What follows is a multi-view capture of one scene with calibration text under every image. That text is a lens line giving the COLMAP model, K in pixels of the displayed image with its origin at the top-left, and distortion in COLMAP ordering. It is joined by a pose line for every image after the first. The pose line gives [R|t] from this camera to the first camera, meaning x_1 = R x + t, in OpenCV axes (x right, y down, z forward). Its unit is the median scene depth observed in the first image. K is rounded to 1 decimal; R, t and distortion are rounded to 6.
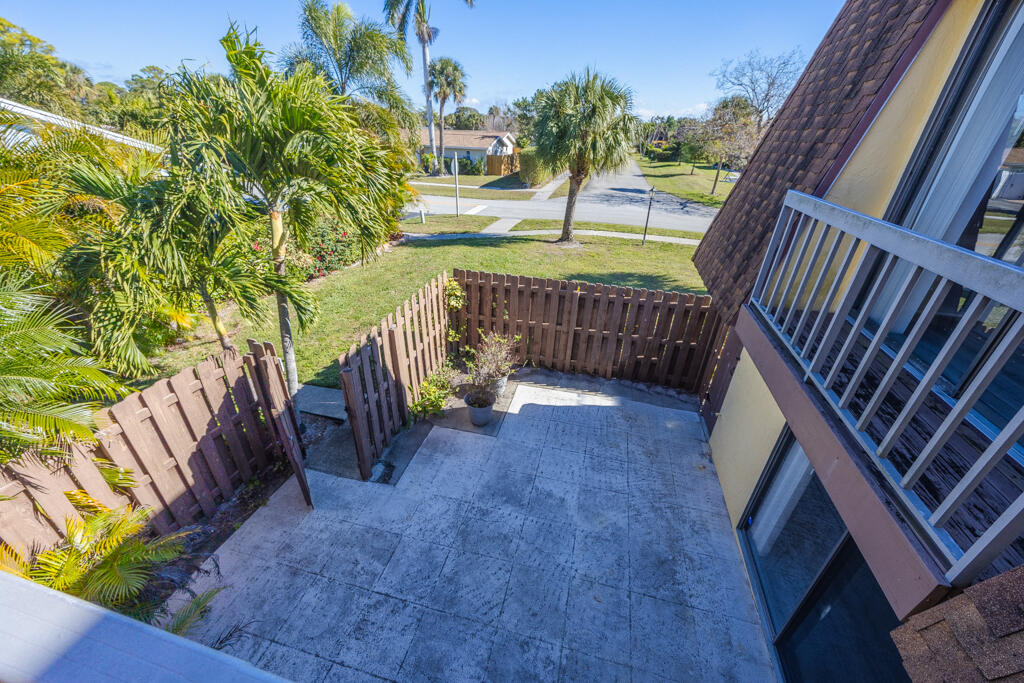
lens RADIAL K [[389.0, 0, 511.3], [0, 389.0, 343.2], [0, 0, 1]] dist [-0.006685, -0.000107]
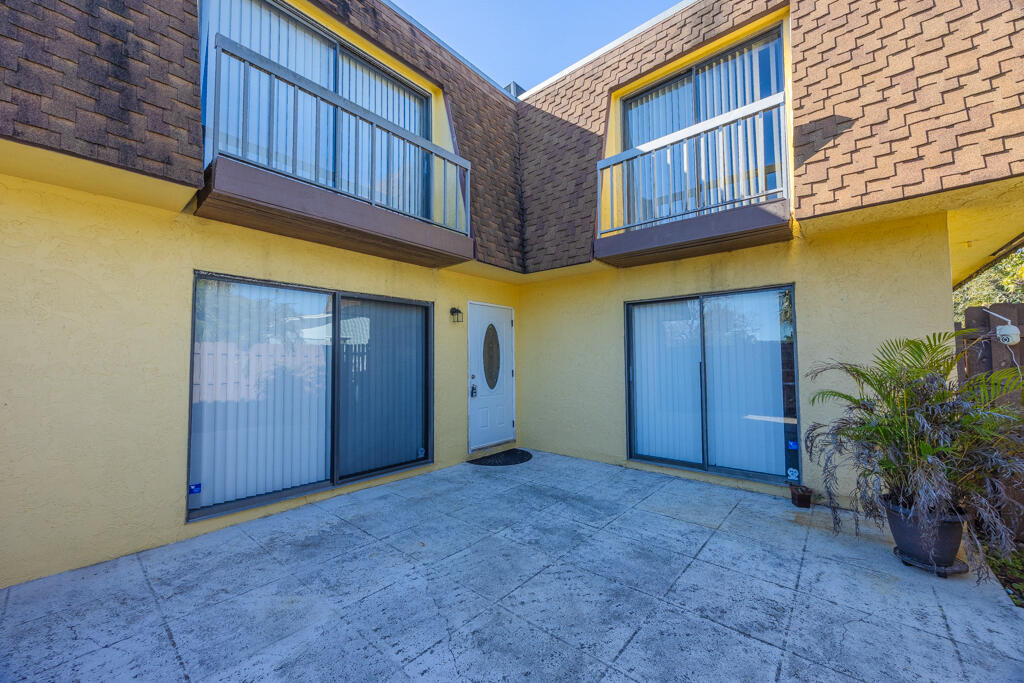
lens RADIAL K [[389.0, 0, 511.3], [0, 389.0, 343.2], [0, 0, 1]] dist [-0.006685, -0.000107]
pose [[-0.890654, -0.005791, 0.454644, -0.274138], [0.198514, 0.894630, 0.400286, 0.041757], [-0.409056, 0.446770, -0.795657, 1.353359]]
